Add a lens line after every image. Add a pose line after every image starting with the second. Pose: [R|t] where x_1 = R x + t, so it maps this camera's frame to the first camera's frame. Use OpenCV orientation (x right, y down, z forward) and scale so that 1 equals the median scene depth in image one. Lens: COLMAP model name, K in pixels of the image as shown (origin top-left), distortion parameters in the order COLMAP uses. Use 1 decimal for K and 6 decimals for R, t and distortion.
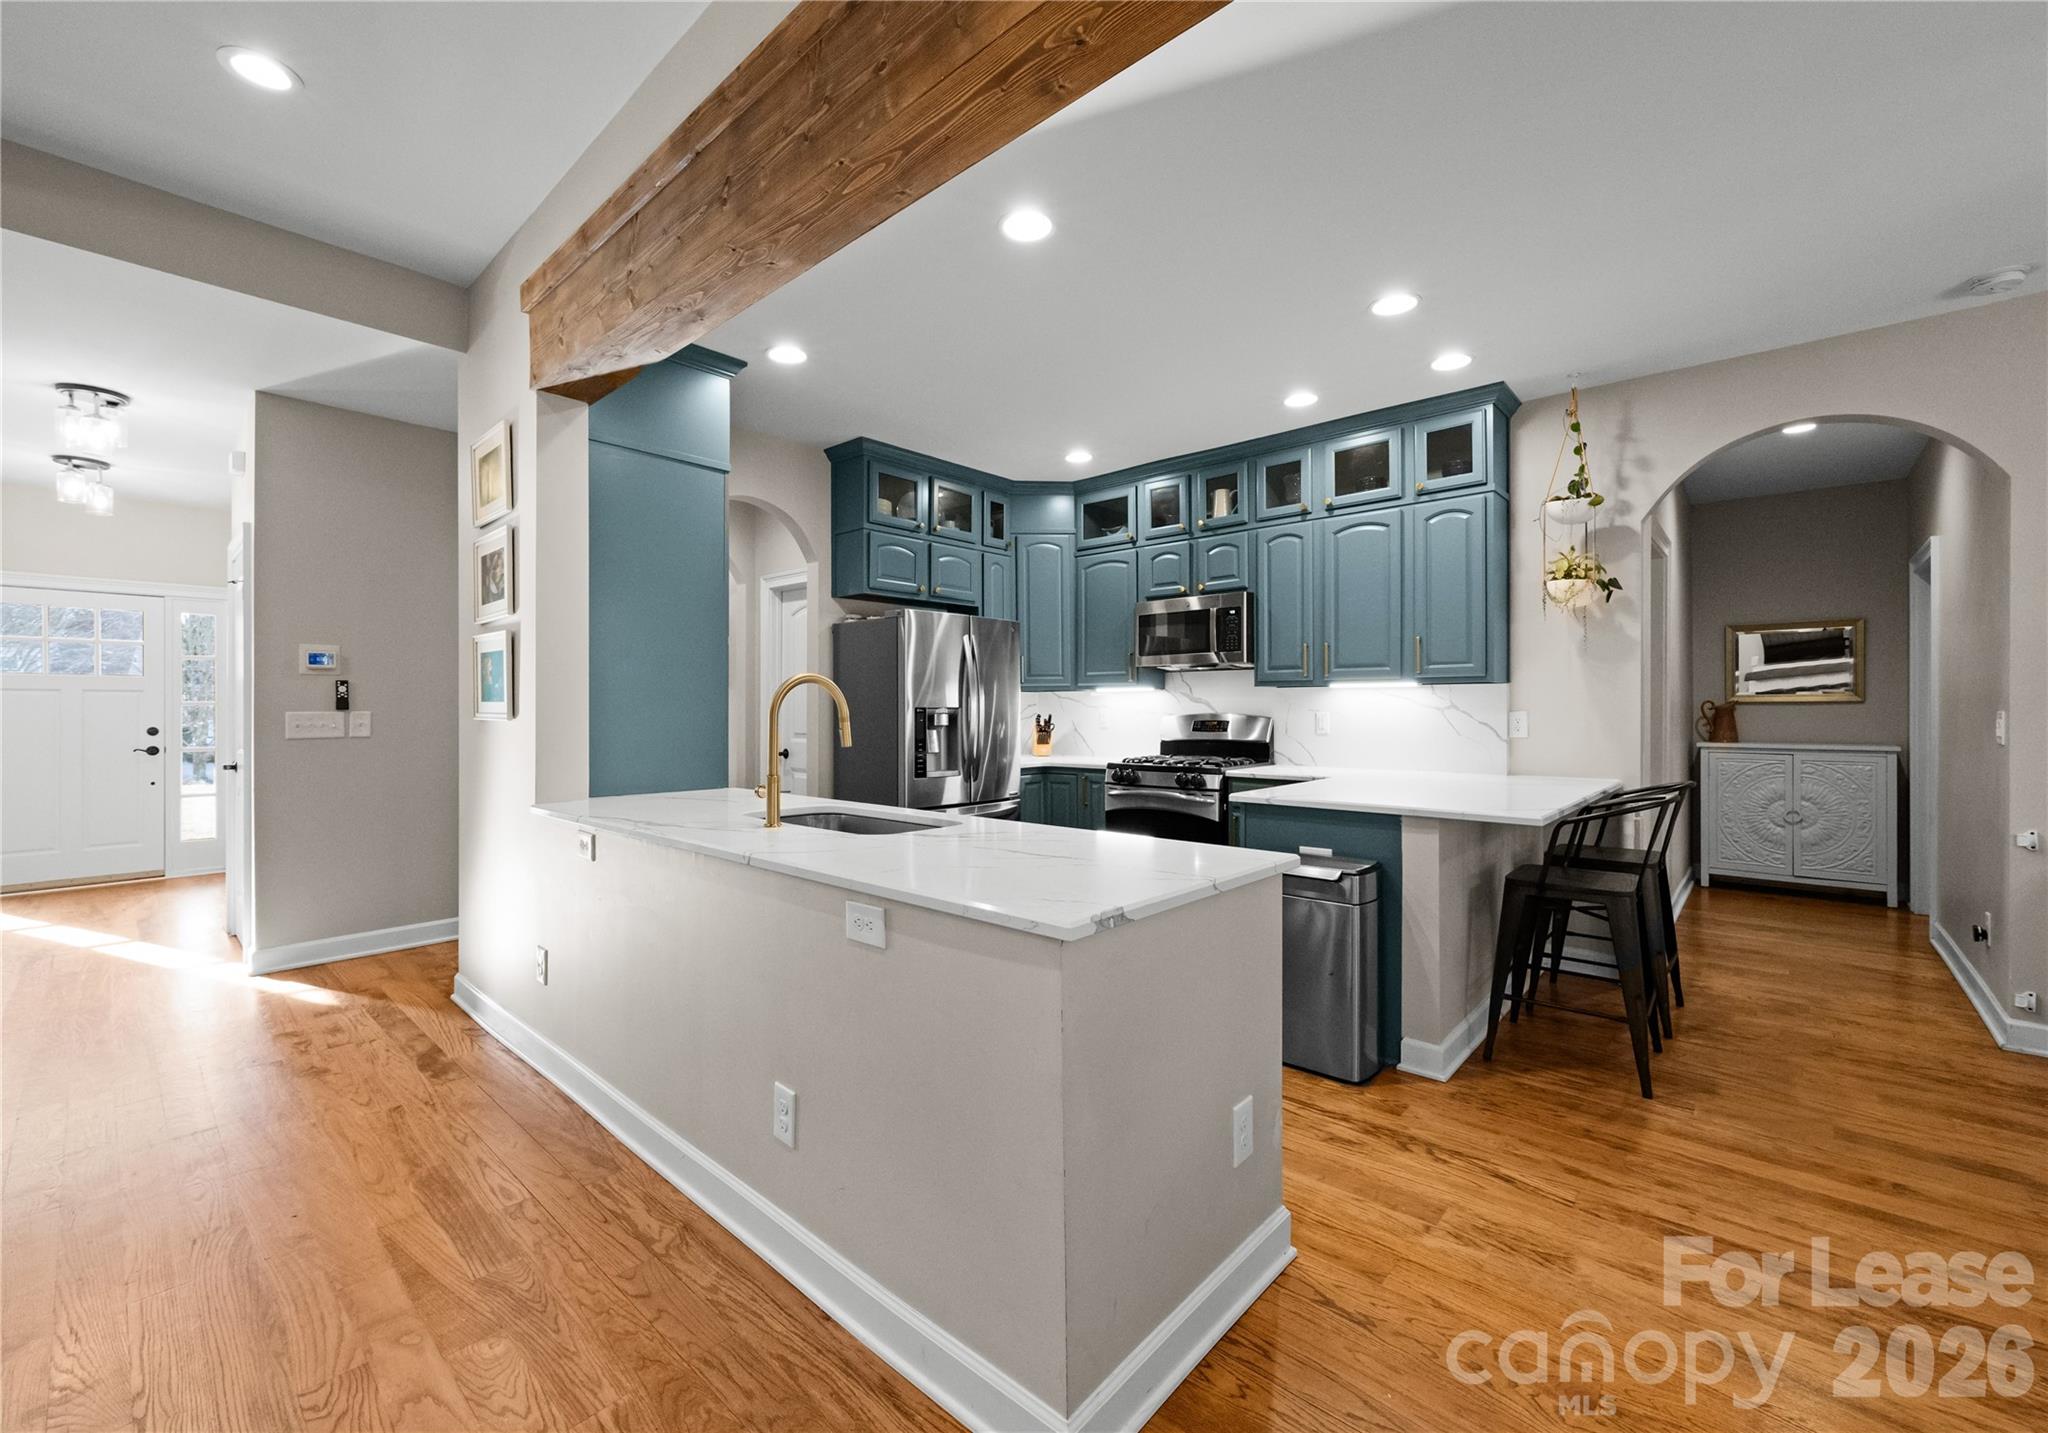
lens RADIAL K [[857.9, 0, 1003.4], [0, 857.9, 708.7], [0, 0, 1]] dist [0.001979, 0.000005]
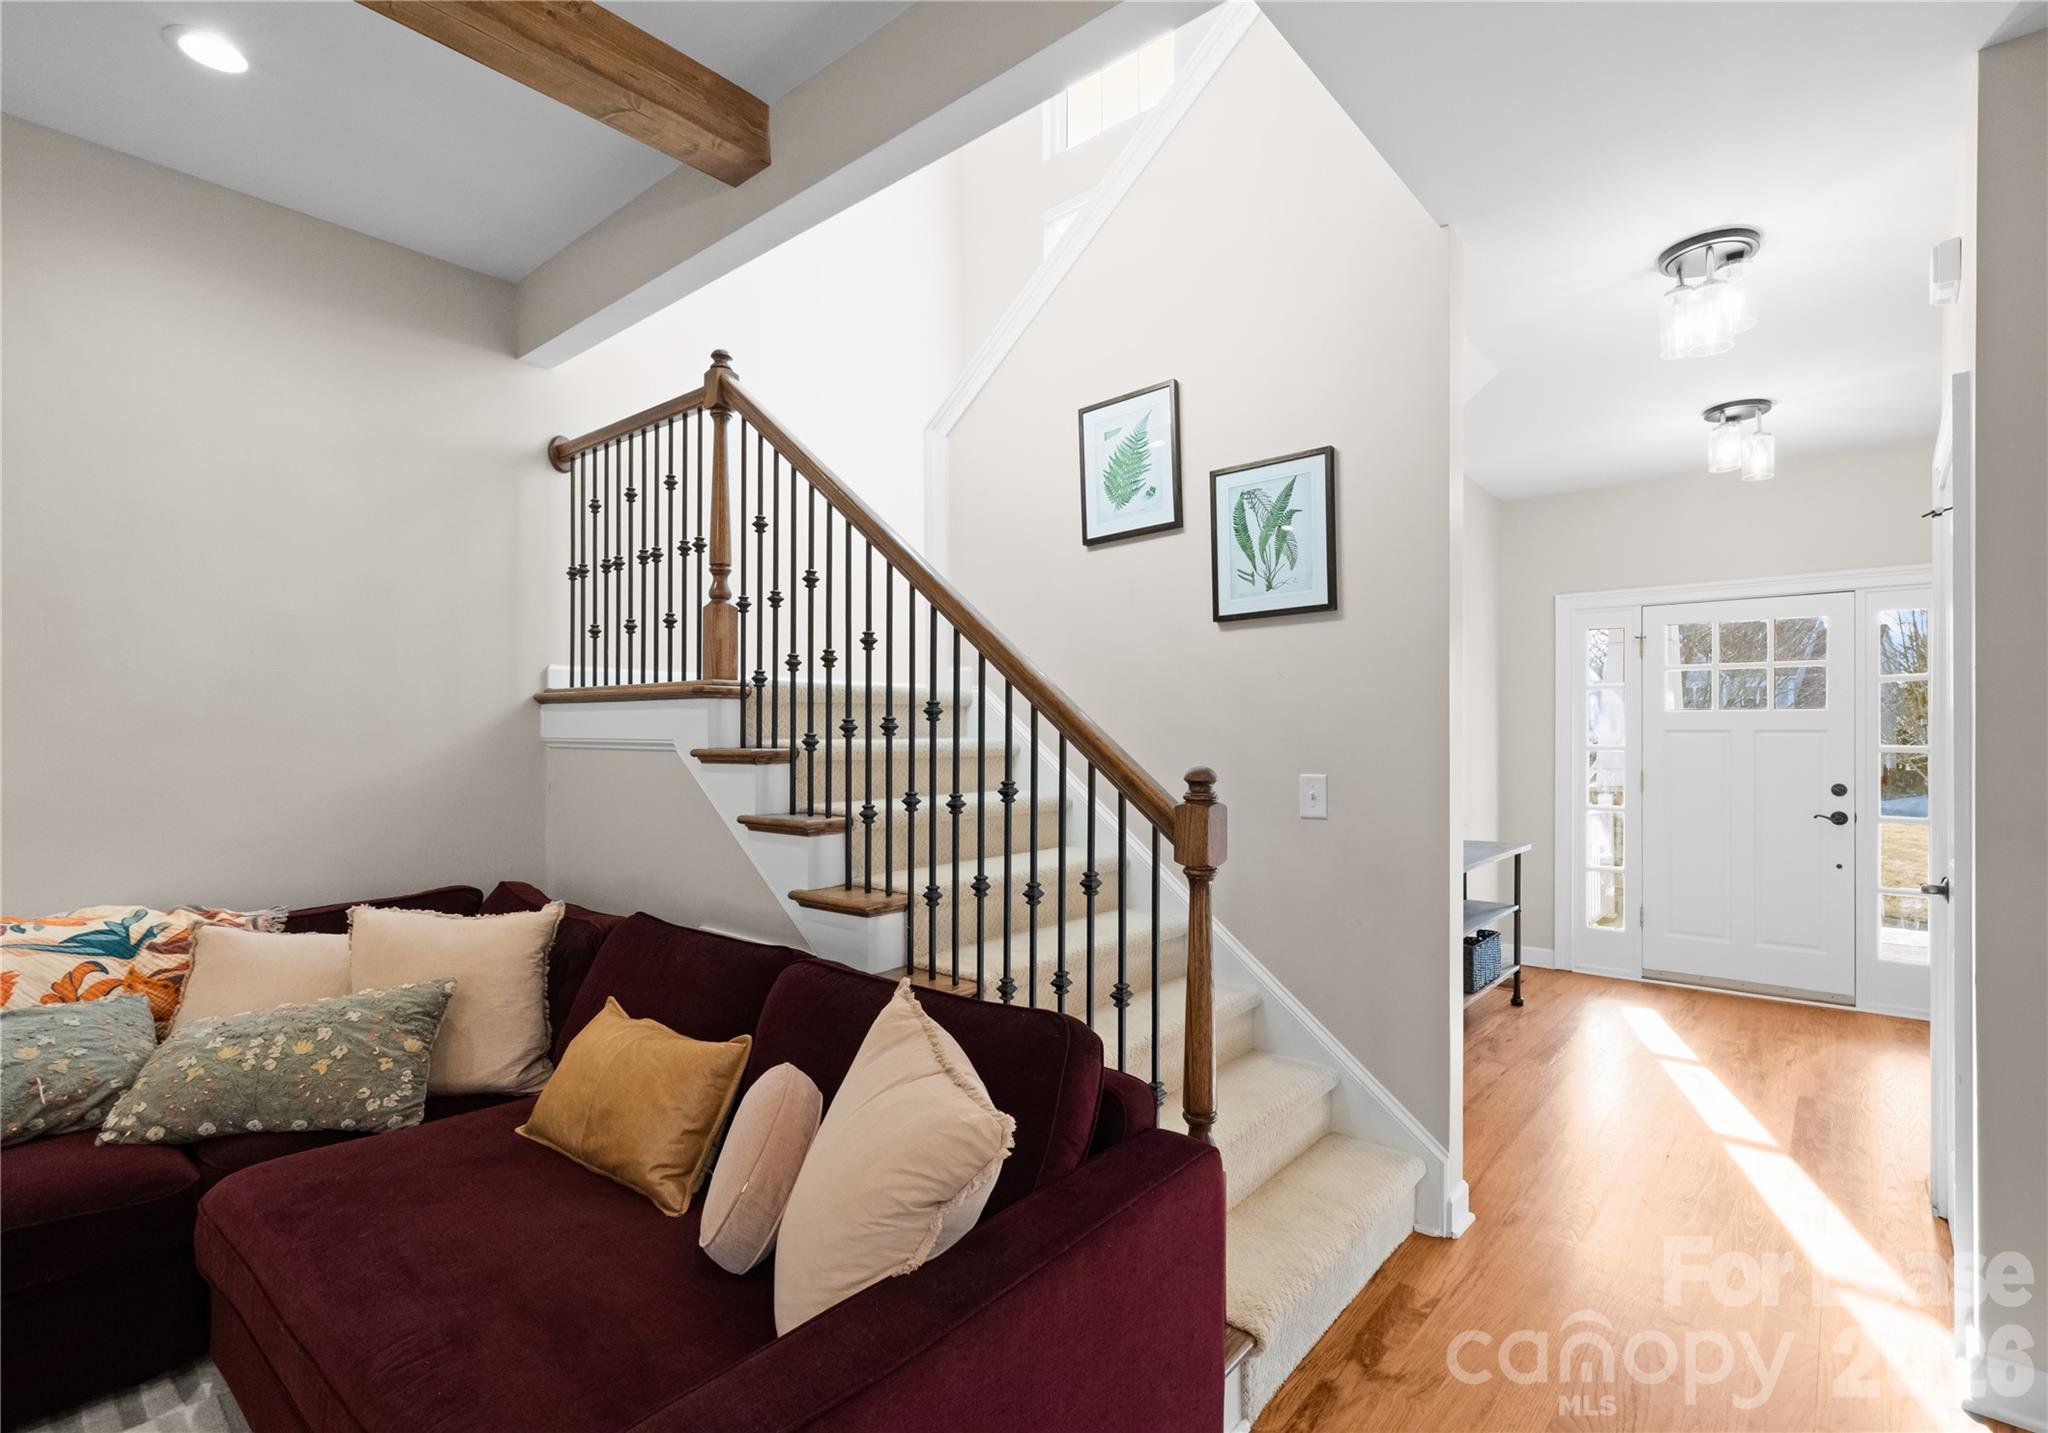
lens RADIAL K [[944.5, 0, 1098.2], [0, 944.5, 730.8], [0, 0, 1]] dist [0.000080, 0.000065]
pose [[0.088072, -0.001040, -0.996114, -0.414272], [0.001462, 0.999999, -0.000915, -0.029025], [0.996113, -0.001375, 0.088074, 0.489837]]
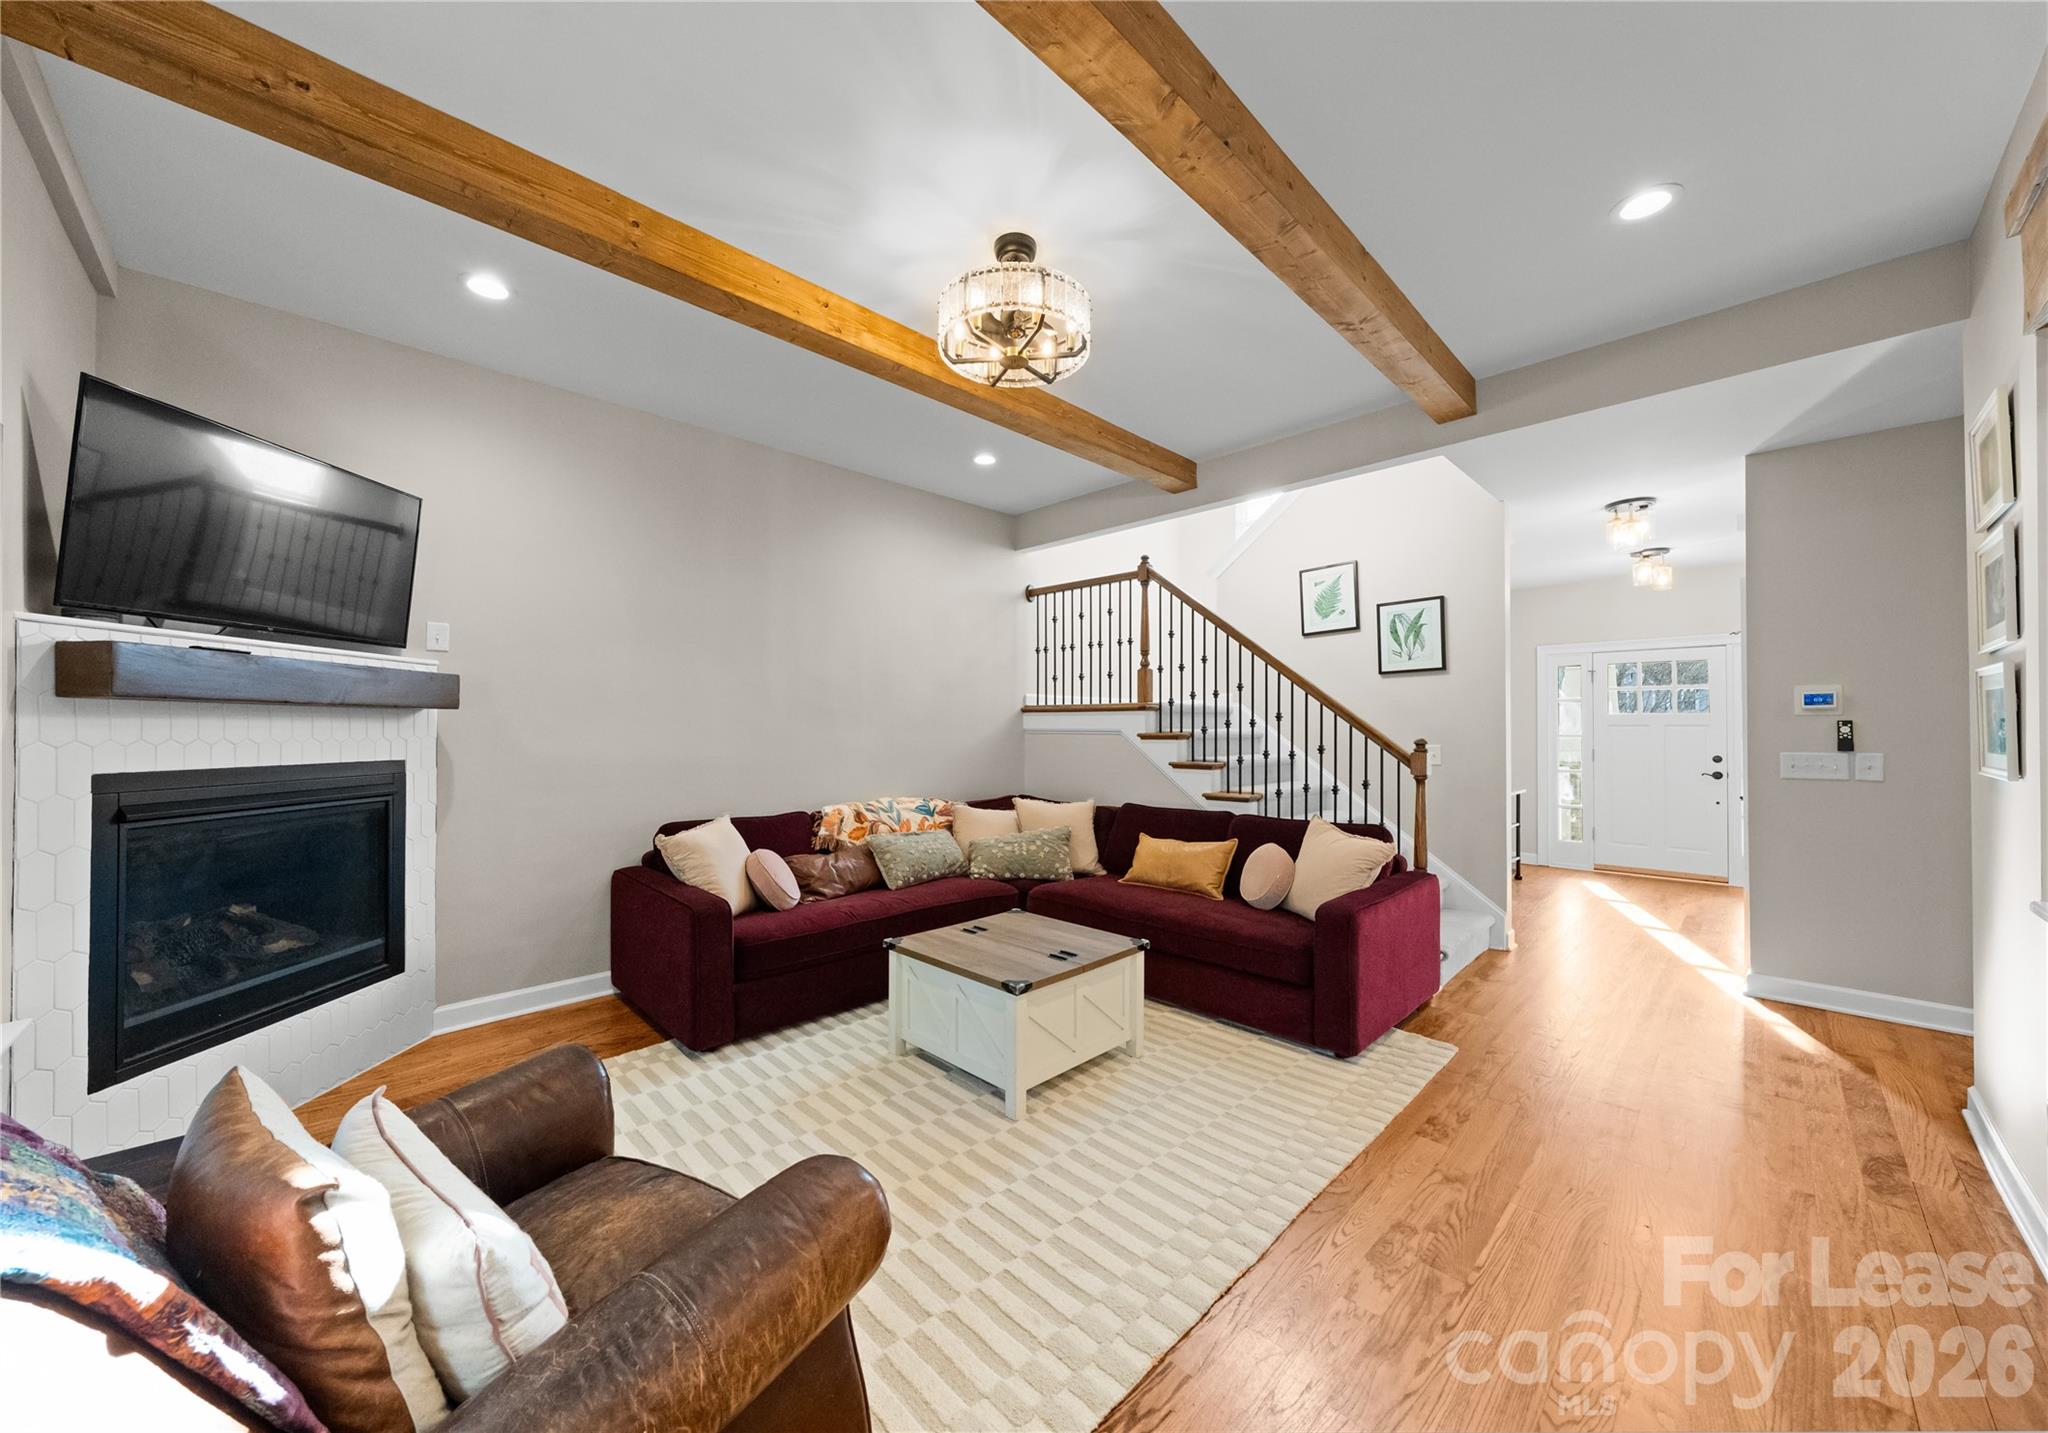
lens RADIAL K [[723.5, 0, 1029.6], [0, 723.5, 721.1], [0, 0, 1]] dist [-0.000647, -0.000047]
pose [[-0.041044, -0.009225, -0.999115, 0.071929], [0.001265, 0.999956, -0.009285, -0.025847], [0.999157, -0.001645, -0.041030, 0.125248]]
